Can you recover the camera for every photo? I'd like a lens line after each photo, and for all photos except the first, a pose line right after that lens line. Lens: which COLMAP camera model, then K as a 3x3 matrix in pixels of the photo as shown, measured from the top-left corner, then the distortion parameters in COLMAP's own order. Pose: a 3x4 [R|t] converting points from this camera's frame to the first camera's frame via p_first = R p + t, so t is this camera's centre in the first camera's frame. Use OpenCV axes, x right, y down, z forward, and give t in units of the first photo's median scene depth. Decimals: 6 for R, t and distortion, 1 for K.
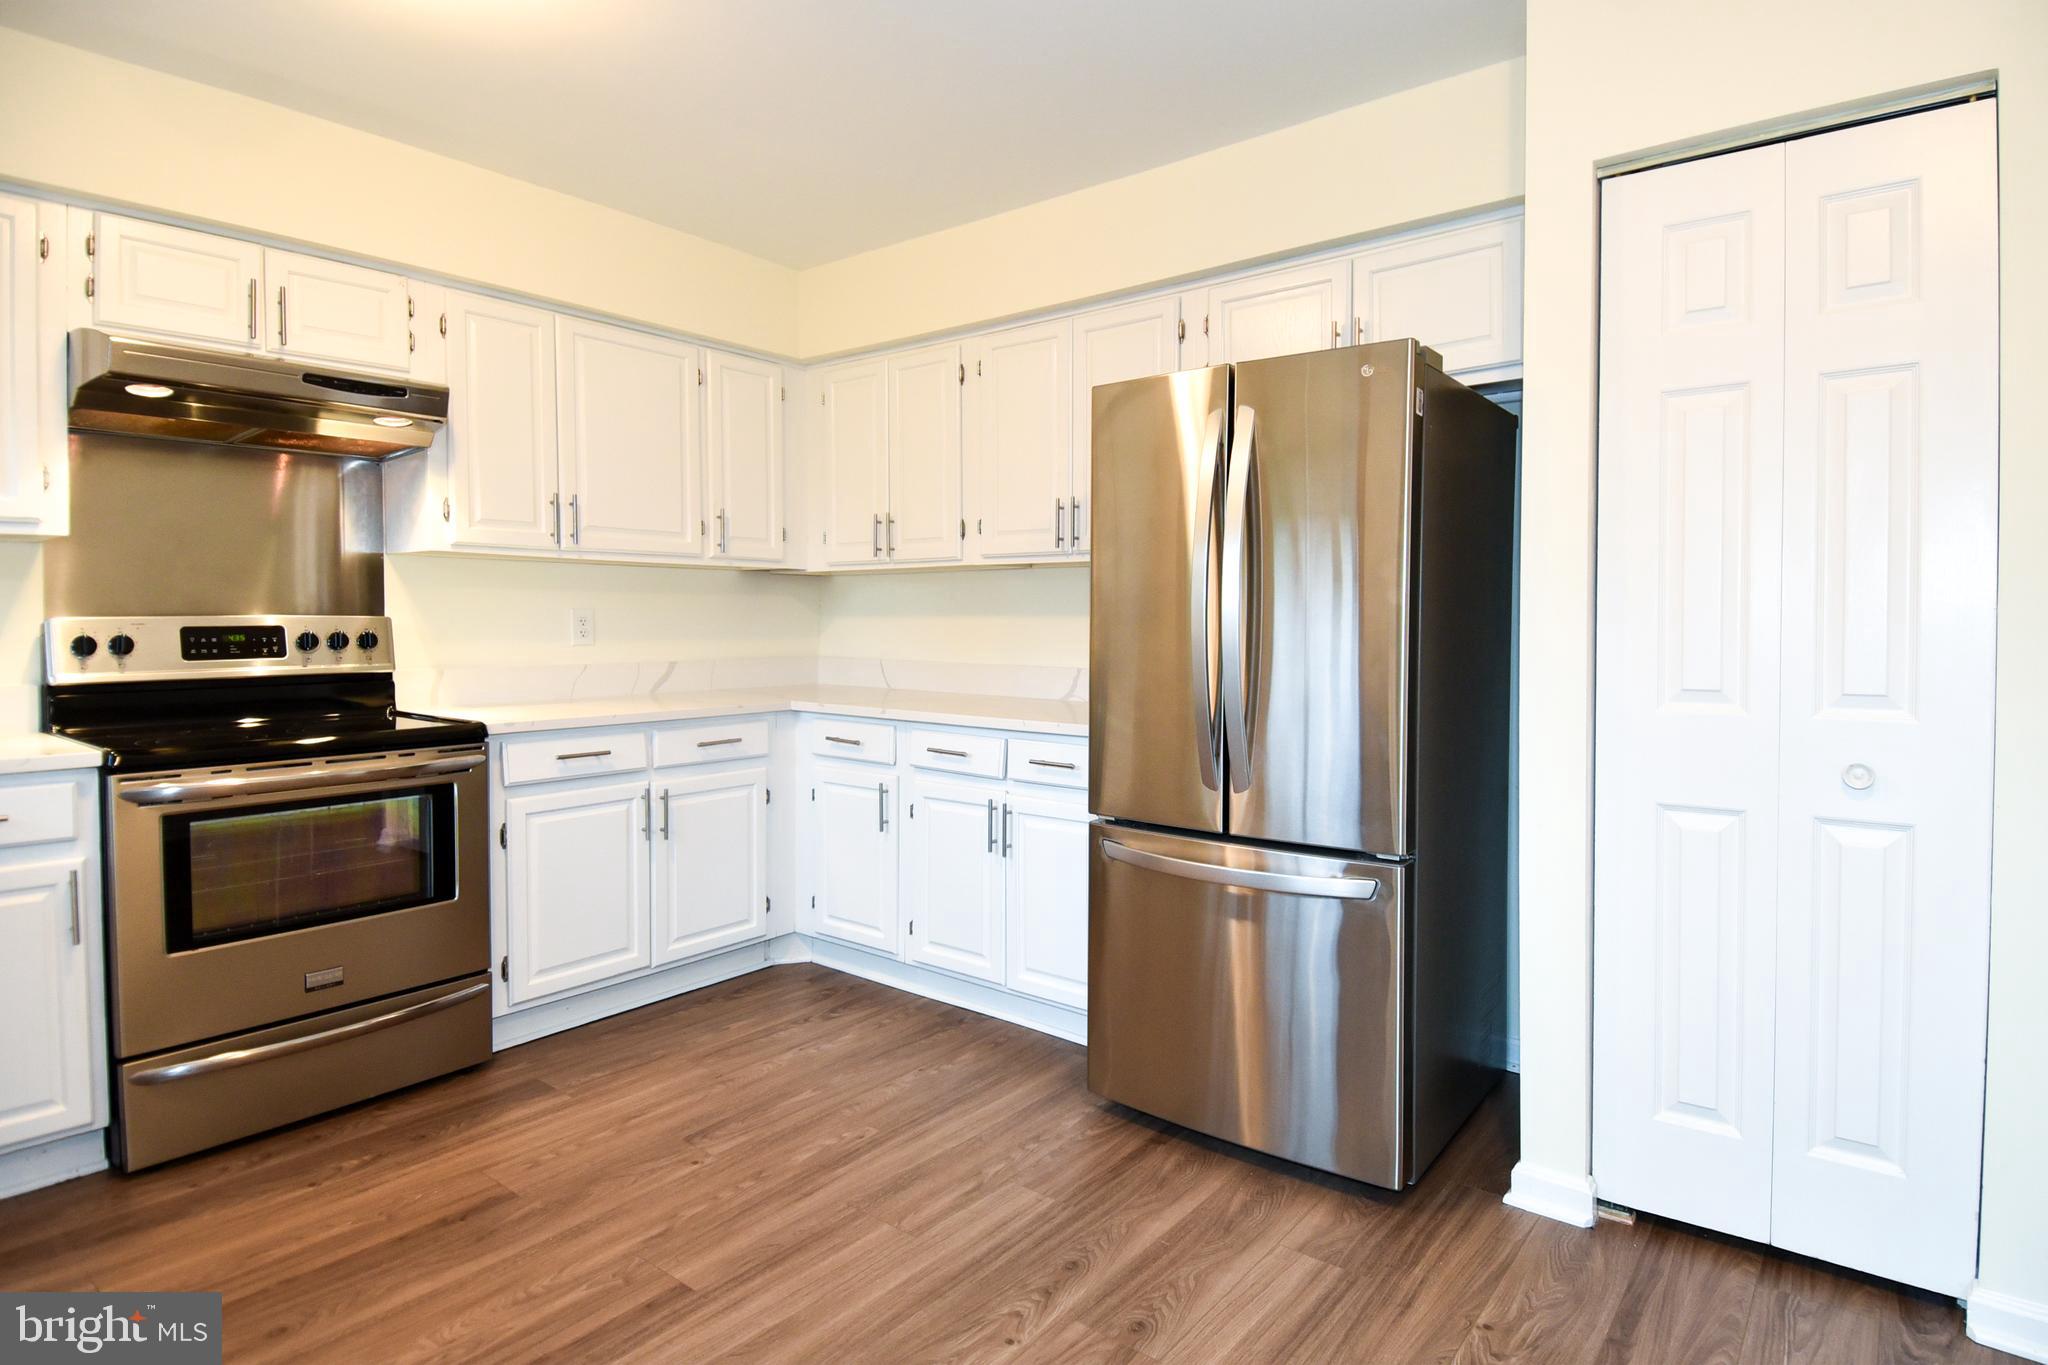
lens RADIAL K [[1123.1, 0, 972.7], [0, 1123.1, 649.0], [0, 0, 1]] dist [0.038679, -0.056907]
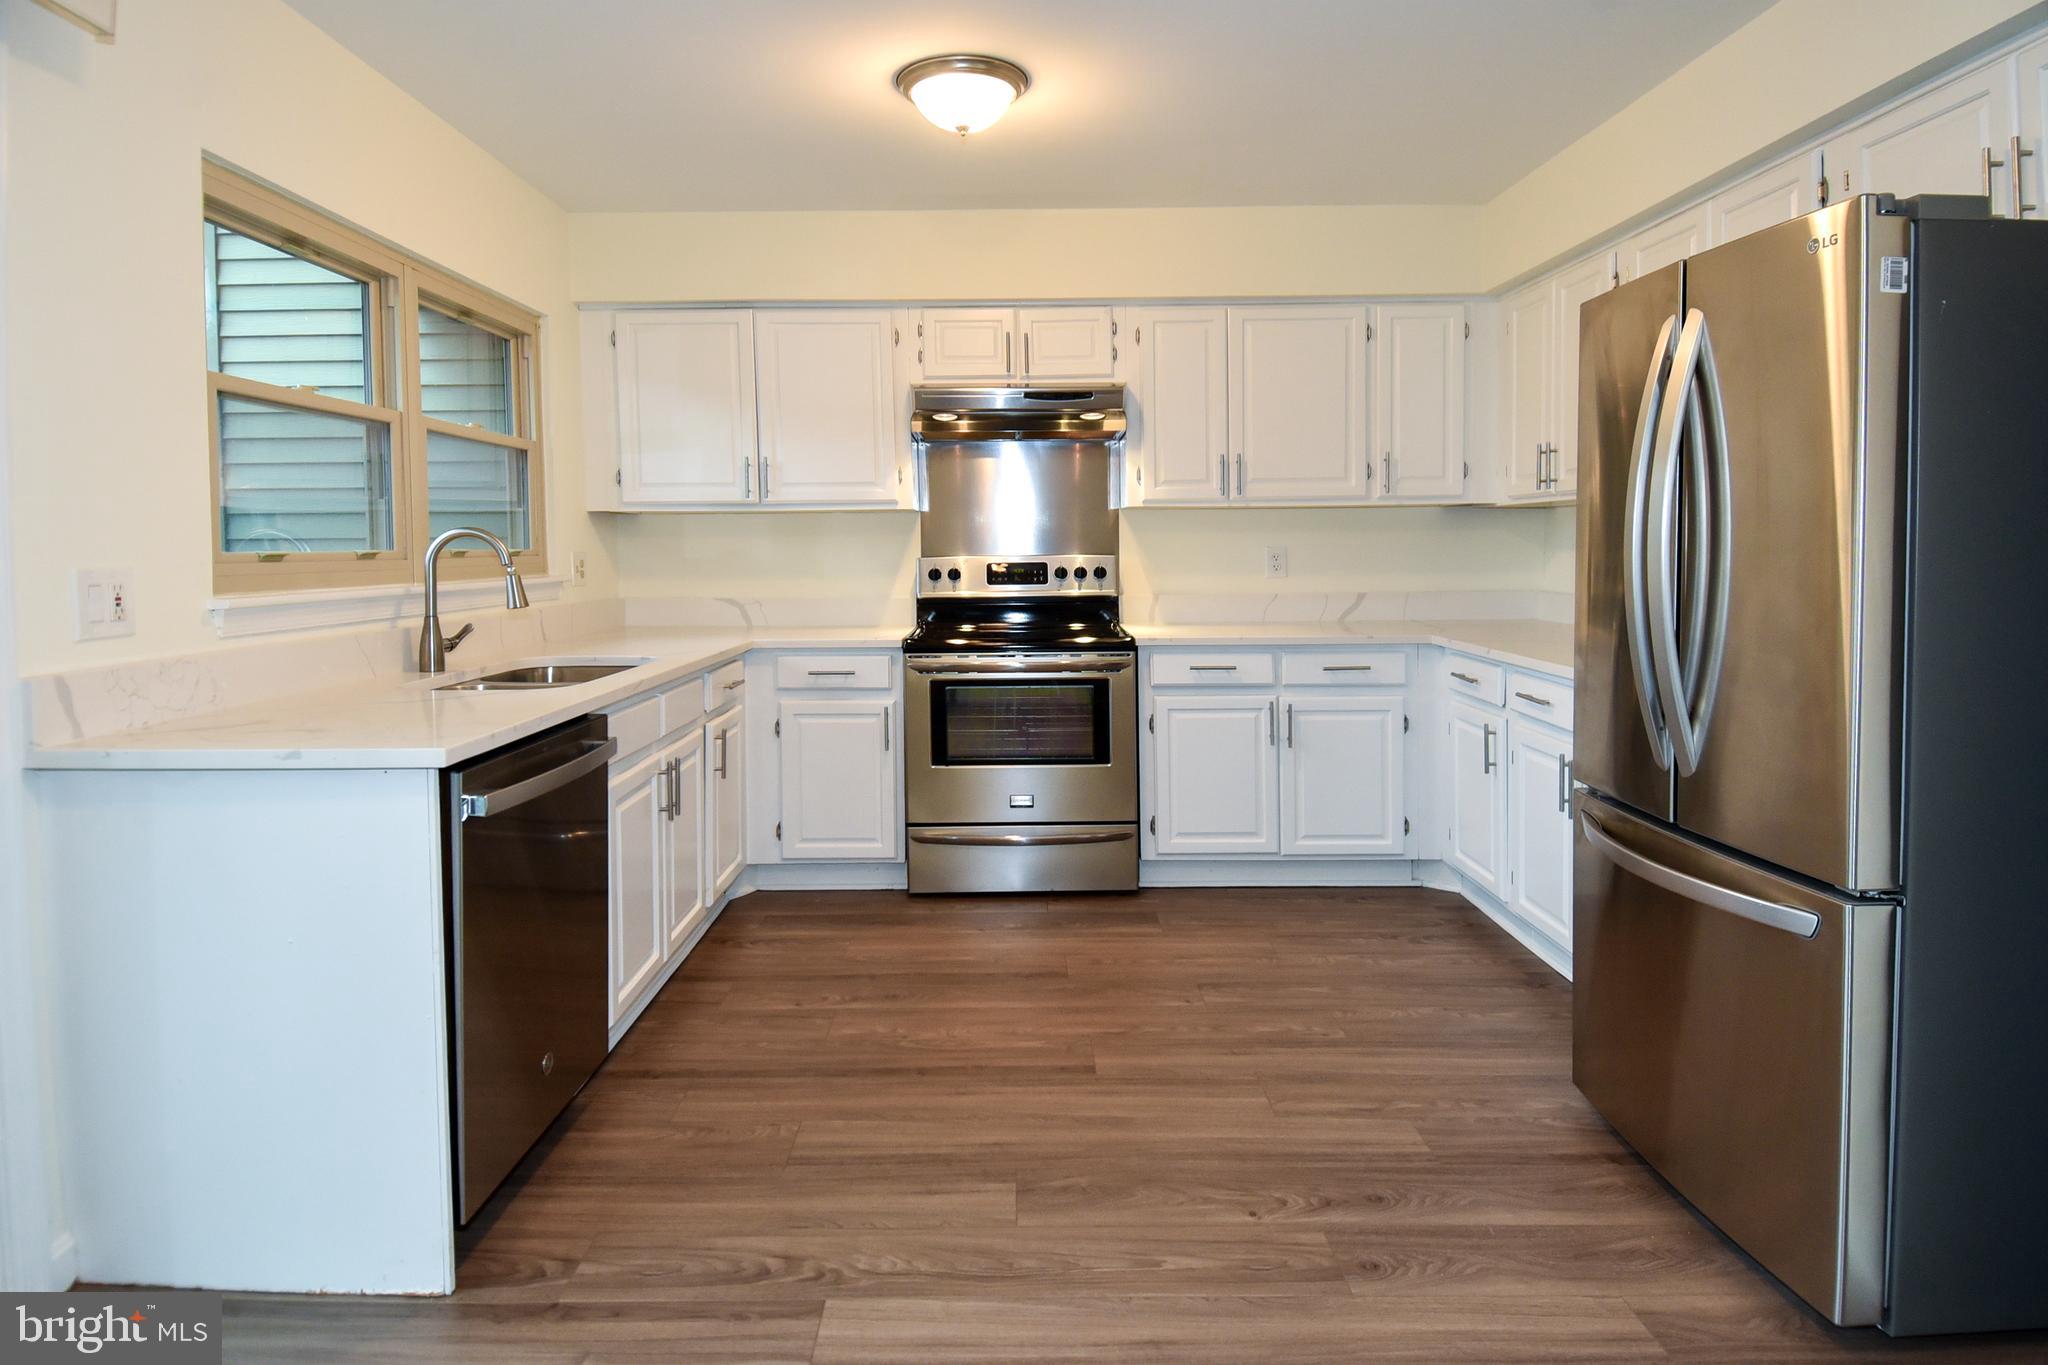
lens RADIAL K [[1076.1, 0, 995.9], [0, 1076.1, 593.3], [0, 0, 1]] dist [0.056333, -0.046368]
pose [[0.620988, 0.030351, -0.783232, 0.482288], [-0.011597, 0.999496, 0.029538, -0.022415], [0.783734, -0.009260, 0.621027, 0.090016]]
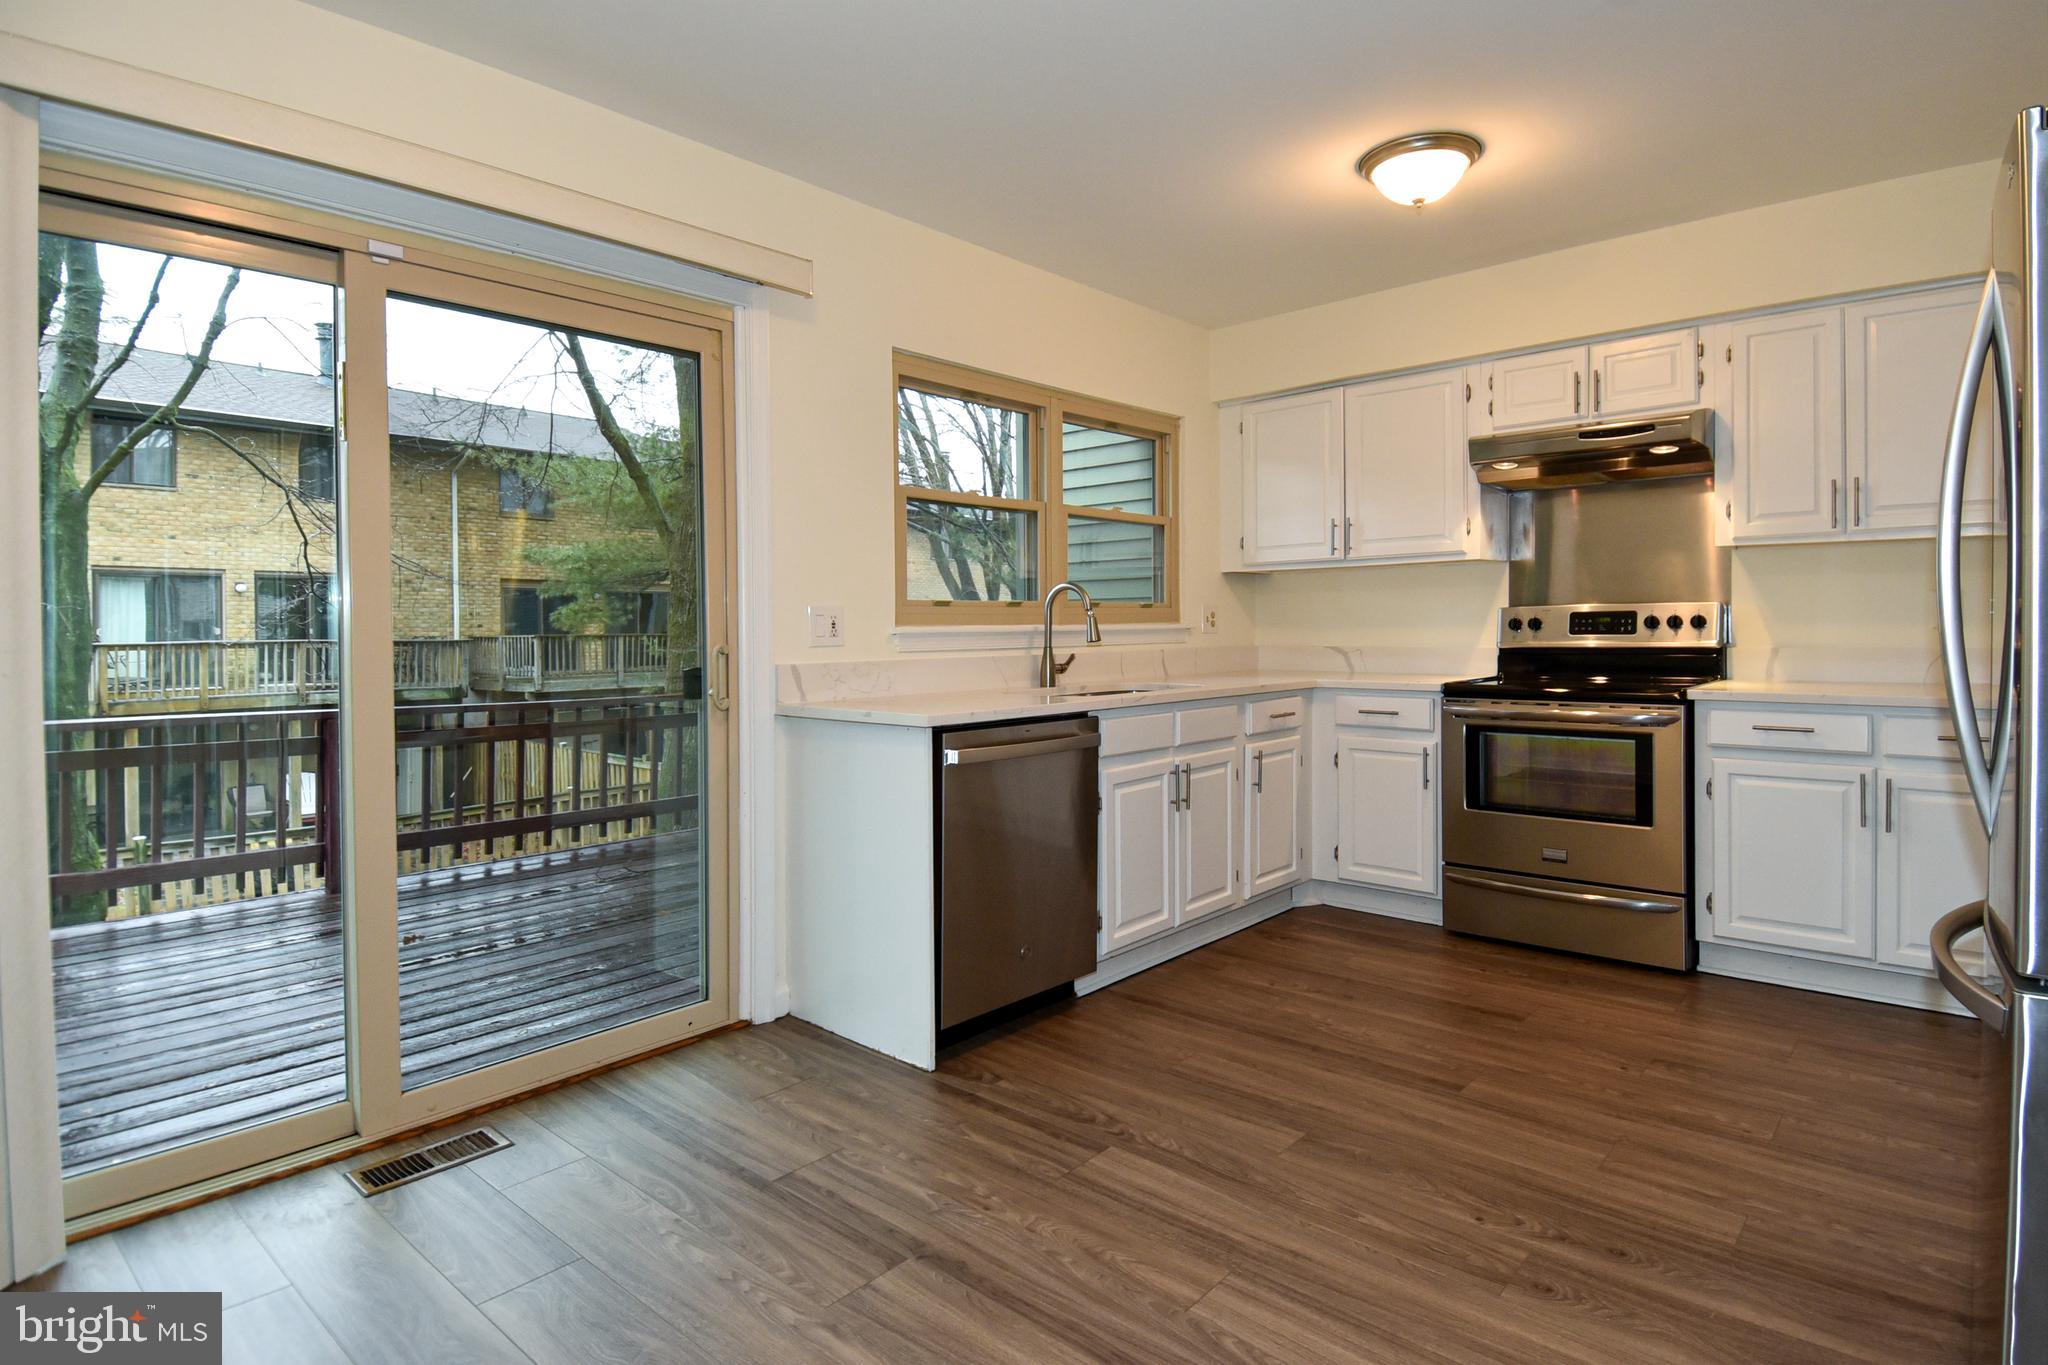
lens RADIAL K [[1091.1, 0, 1098.2], [0, 1091.1, 646.6], [0, 0, 1]] dist [0.047355, -0.049316]
pose [[-0.031957, 0.020293, -0.999283, 0.796812], [-0.016072, 0.999654, 0.020814, 0.005650], [0.999360, 0.016726, -0.031619, 0.434777]]
